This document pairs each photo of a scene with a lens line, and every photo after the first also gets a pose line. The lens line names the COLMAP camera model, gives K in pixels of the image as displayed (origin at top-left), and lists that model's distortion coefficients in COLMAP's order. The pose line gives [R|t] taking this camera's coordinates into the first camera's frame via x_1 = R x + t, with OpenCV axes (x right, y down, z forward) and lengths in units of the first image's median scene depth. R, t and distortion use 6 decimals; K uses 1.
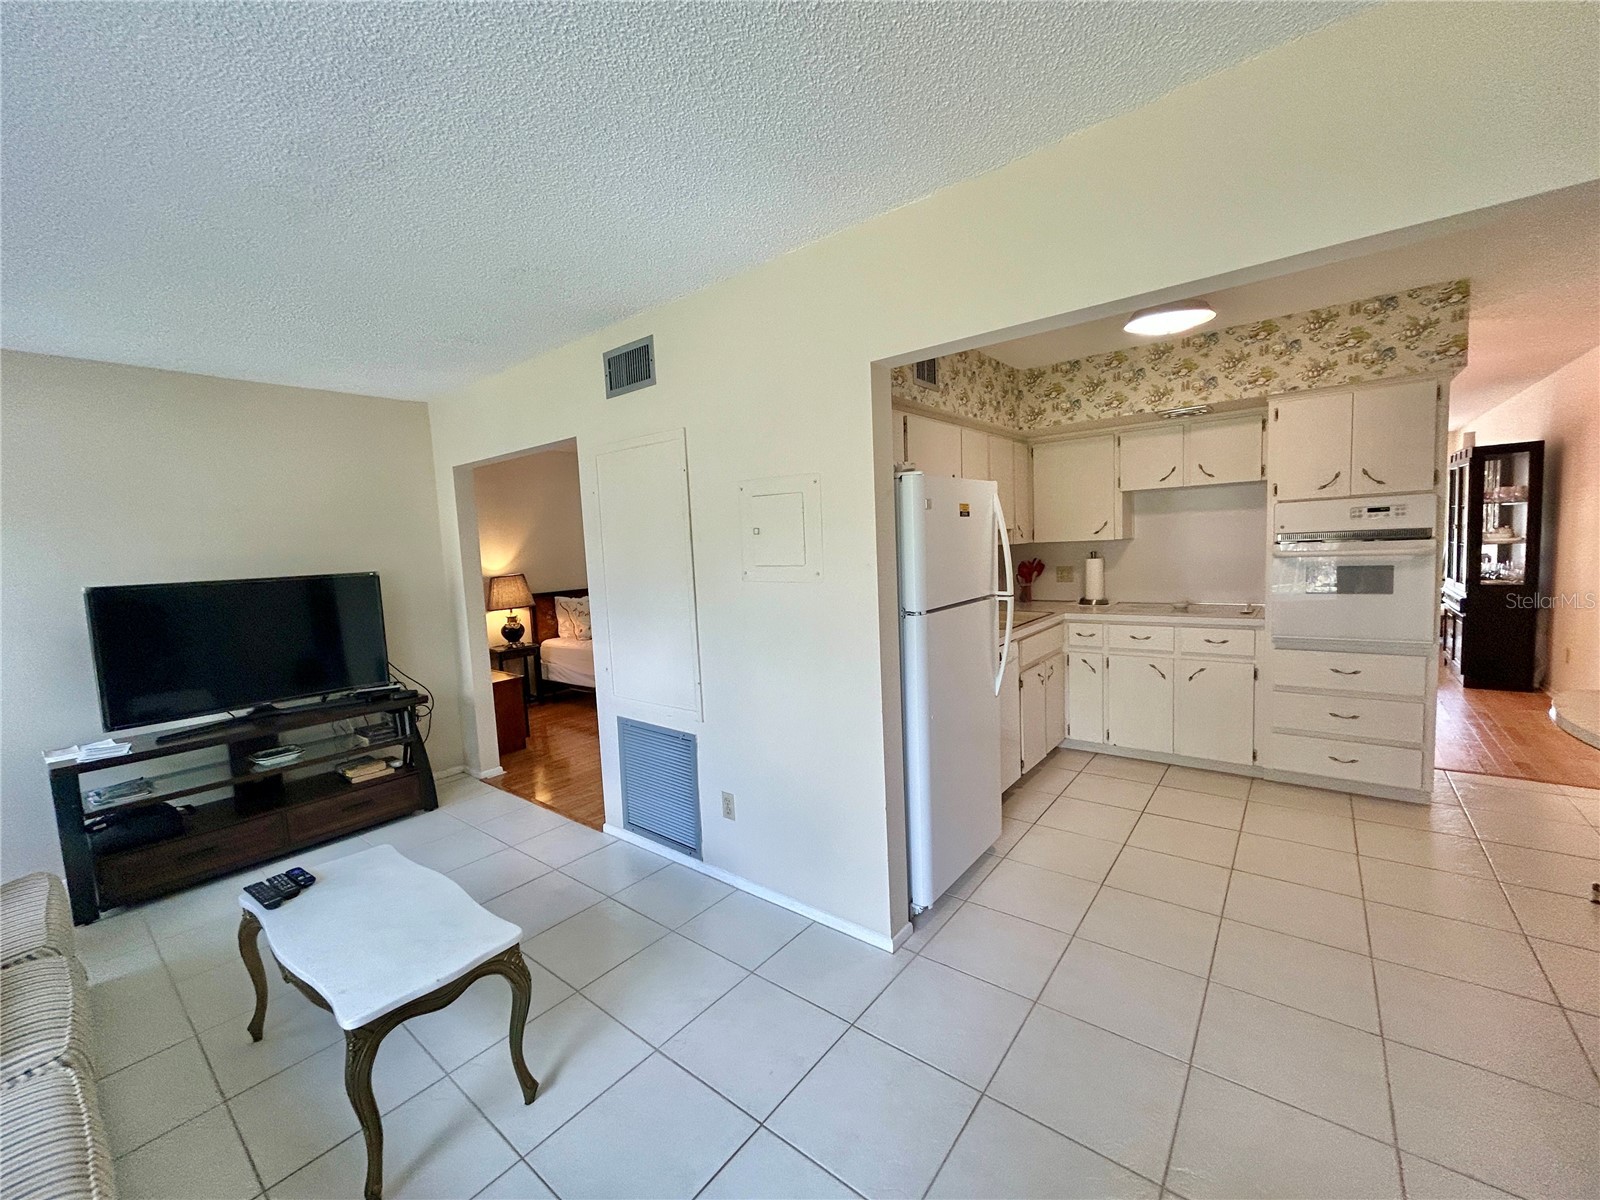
lens RADIAL K [[645.4, 0, 800.9], [0, 645.4, 595.8], [0, 0, 1]] dist [0.002540, -0.000044]
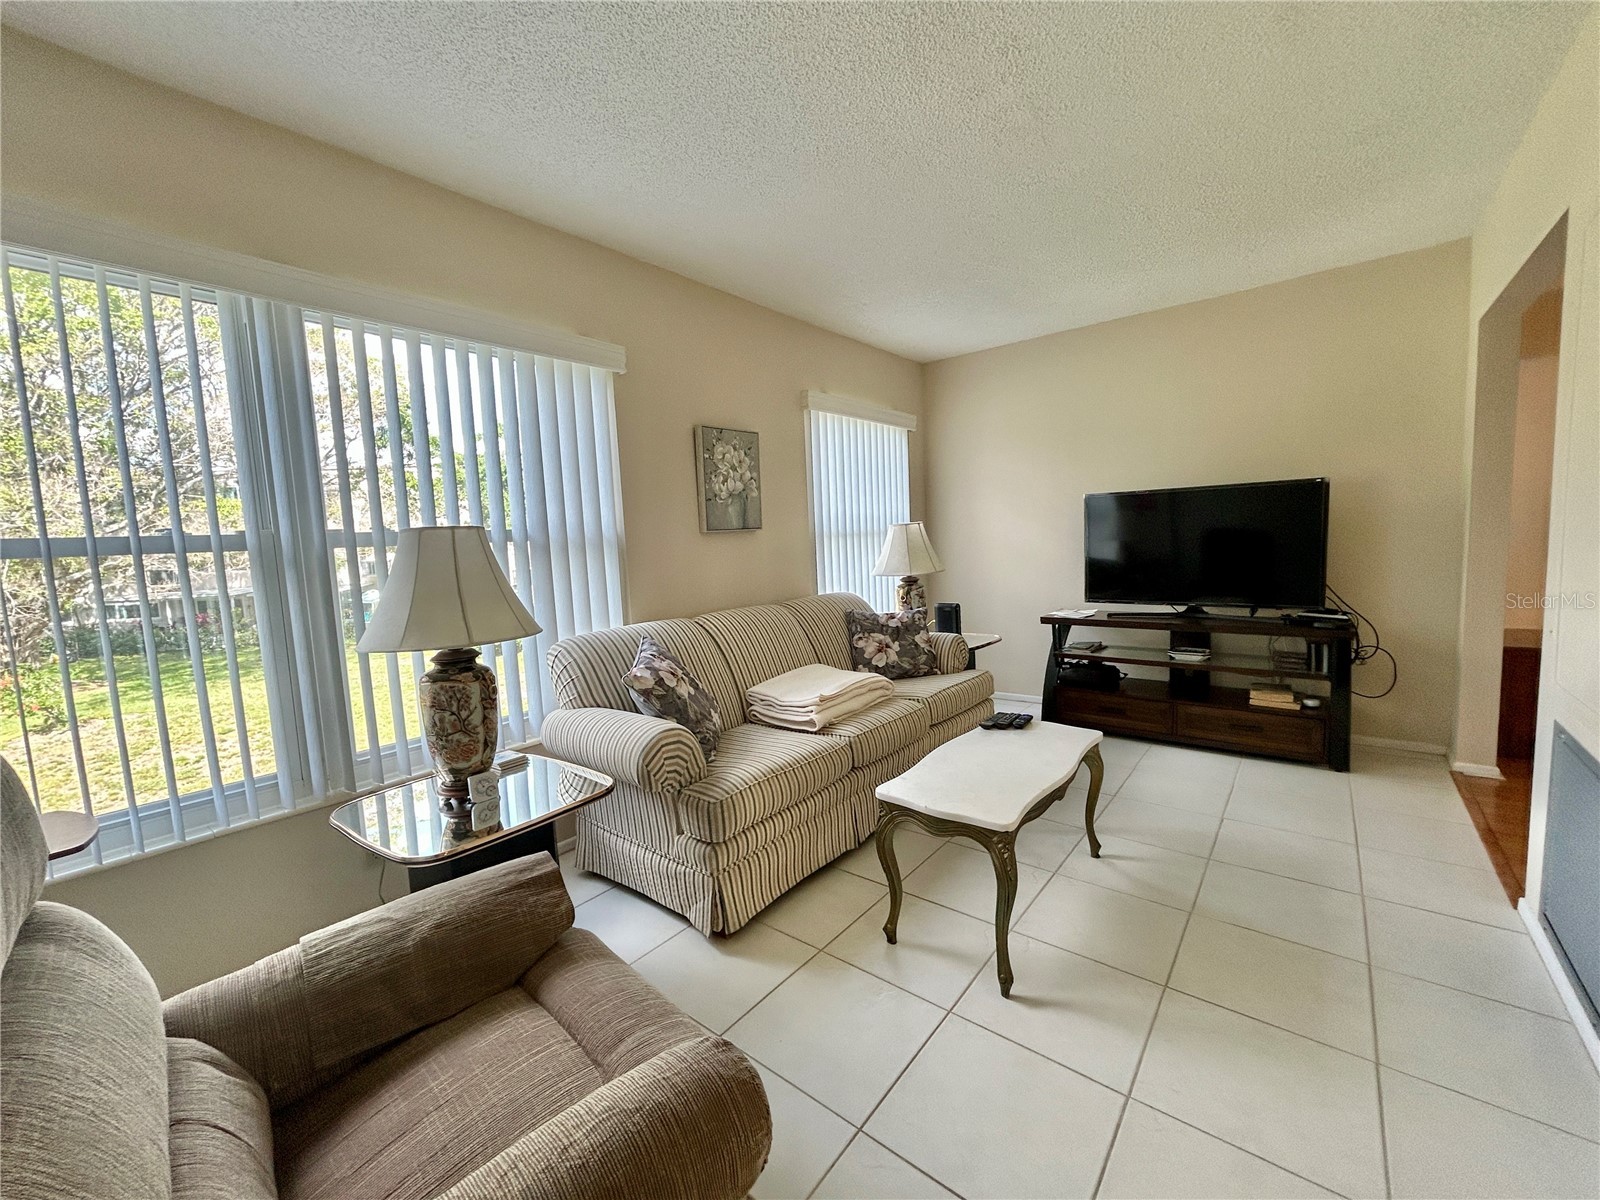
lens RADIAL K [[645.4, 0, 798.5], [0, 645.4, 592.9], [0, 0, 1]] dist [0.002540, -0.000044]
pose [[-0.009058, 0.133288, -0.991036, 0.220909], [-0.042267, 0.990140, 0.133554, 0.029074], [0.999065, 0.043098, -0.003335, 0.314153]]
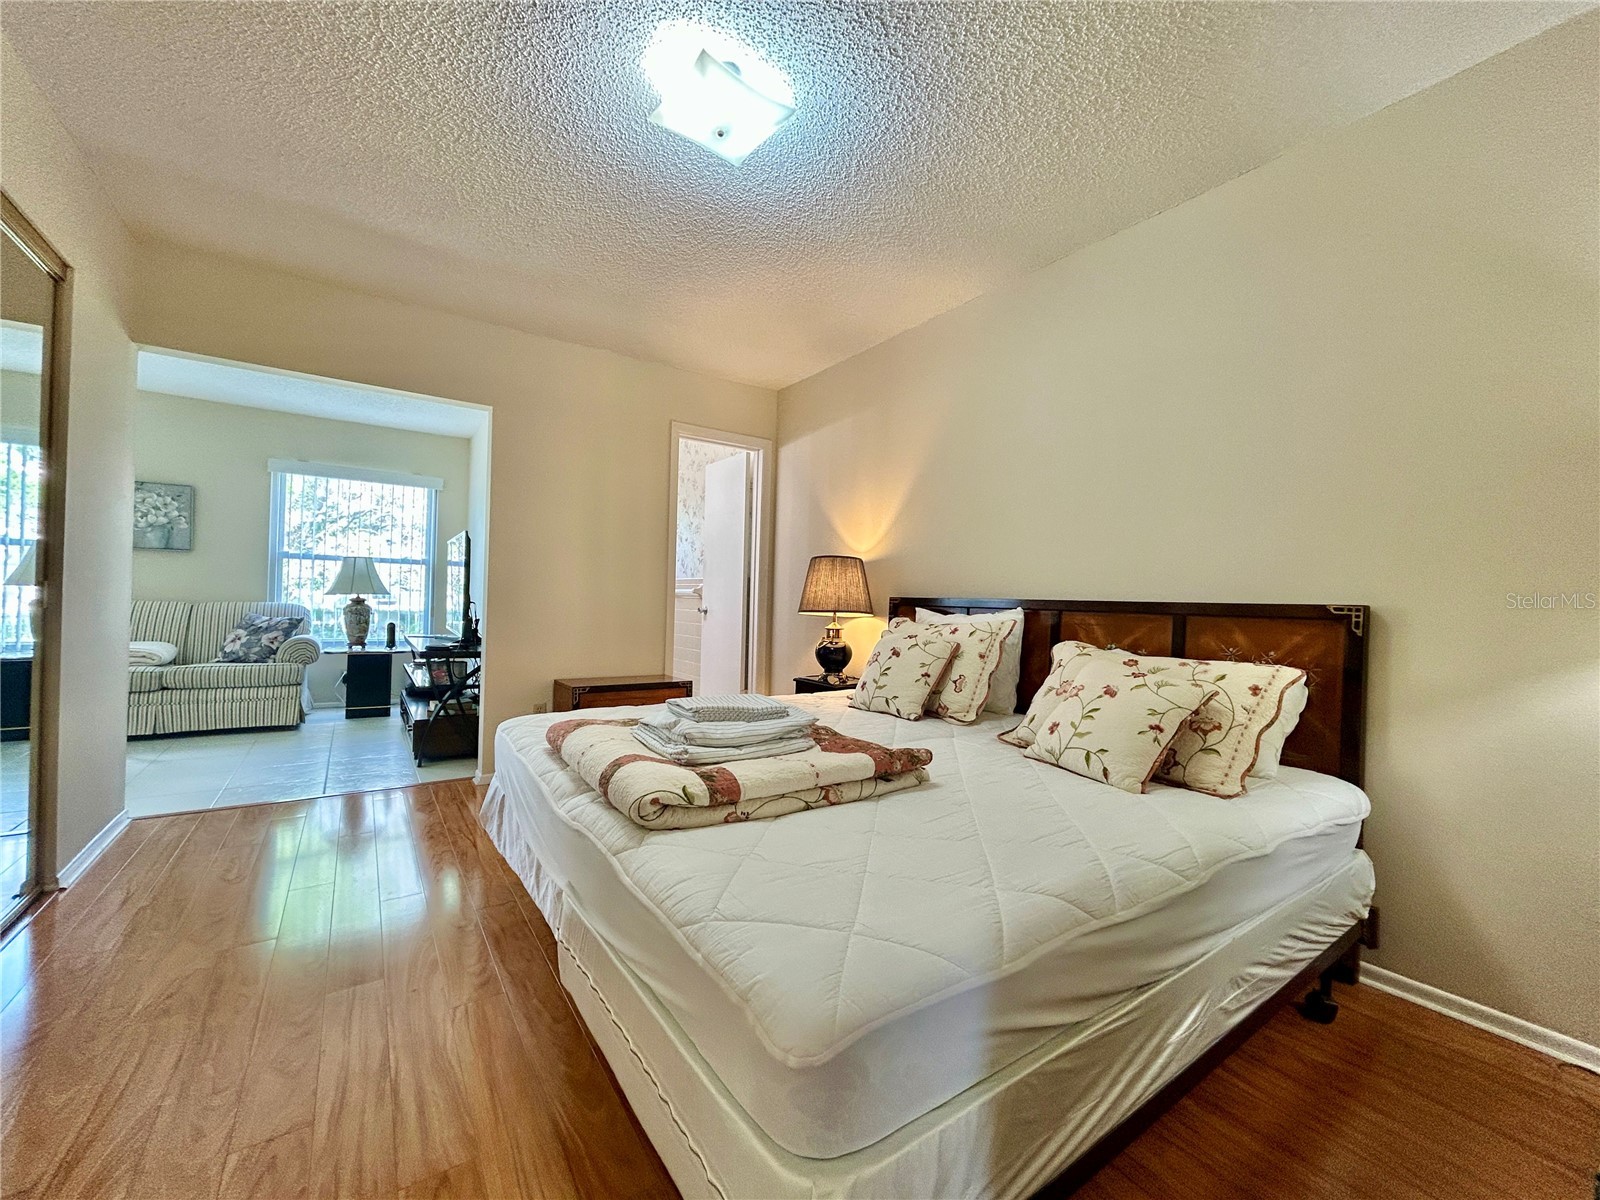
lens RADIAL K [[645.4, 0, 791.5], [0, 645.4, 598.5], [0, 0, 1]] dist [0.002540, -0.000044]
pose [[-0.300932, 0.040496, -0.952786, 0.204813], [-0.096947, 0.992623, 0.072810, -0.057880], [0.948705, 0.114280, -0.294786, 1.878473]]
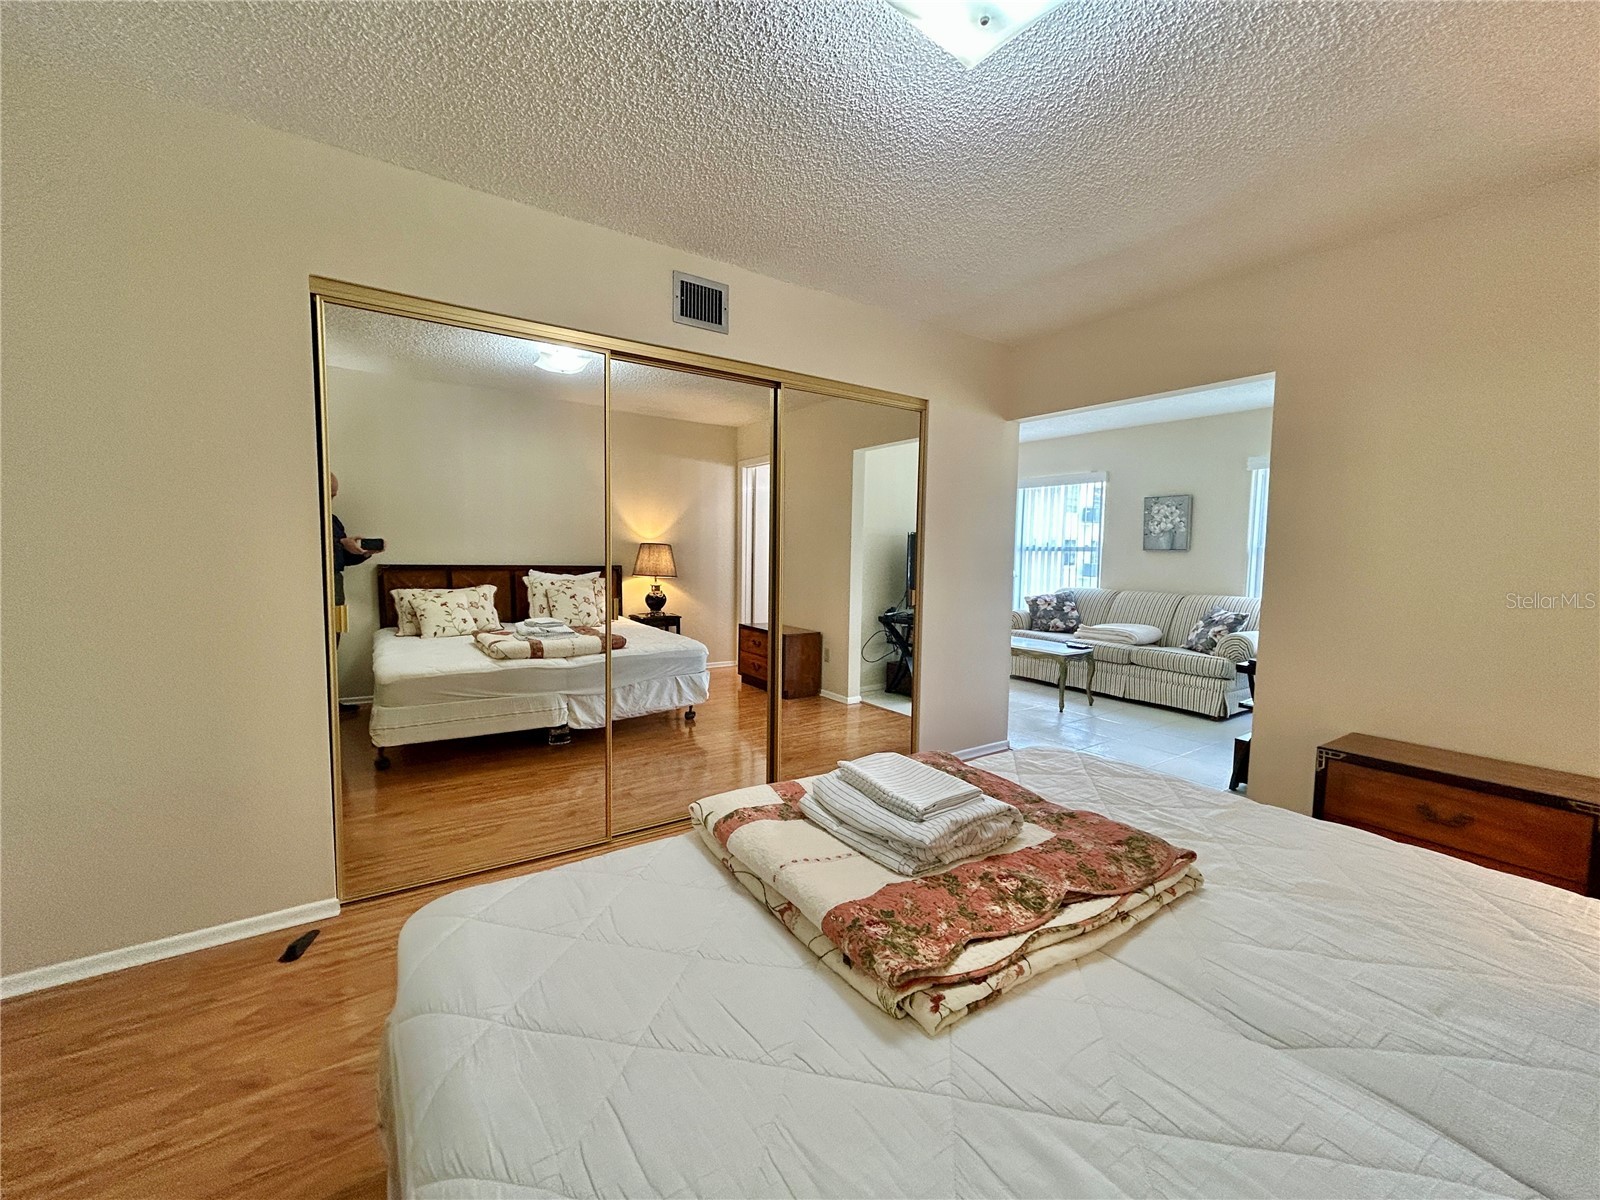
lens RADIAL K [[645.4, 0, 805.2], [0, 645.4, 583.9], [0, 0, 1]] dist [0.002540, -0.000044]
pose [[-0.954937, 0.018146, 0.296253, -0.289304], [0.057339, 0.990605, 0.124152, -0.106804], [-0.291217, 0.135545, -0.947006, 2.067664]]
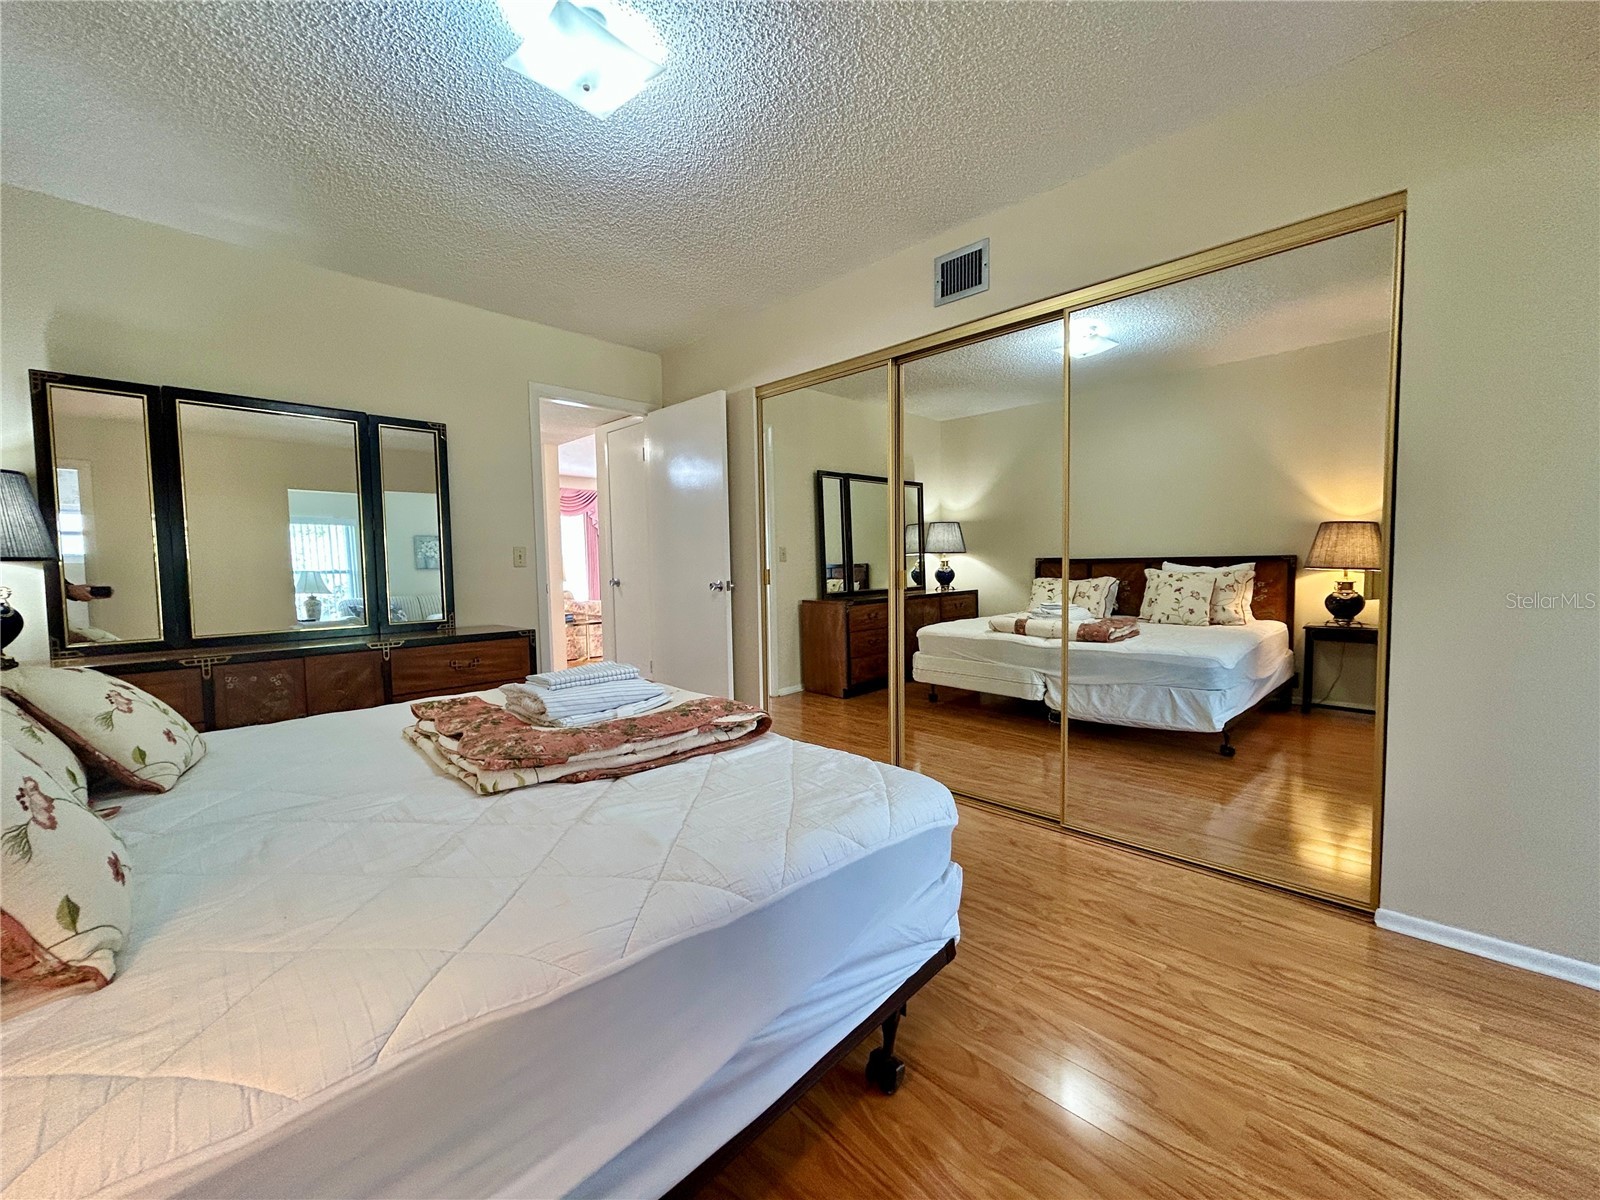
lens RADIAL K [[645.4, 0, 813.7], [0, 645.4, 611.7], [0, 0, 1]] dist [0.002540, -0.000044]
pose [[0.103868, -0.032426, 0.994062, -0.733366], [0.094874, 0.995234, 0.022551, 0.012235], [-0.990056, 0.091968, 0.106449, 1.472364]]
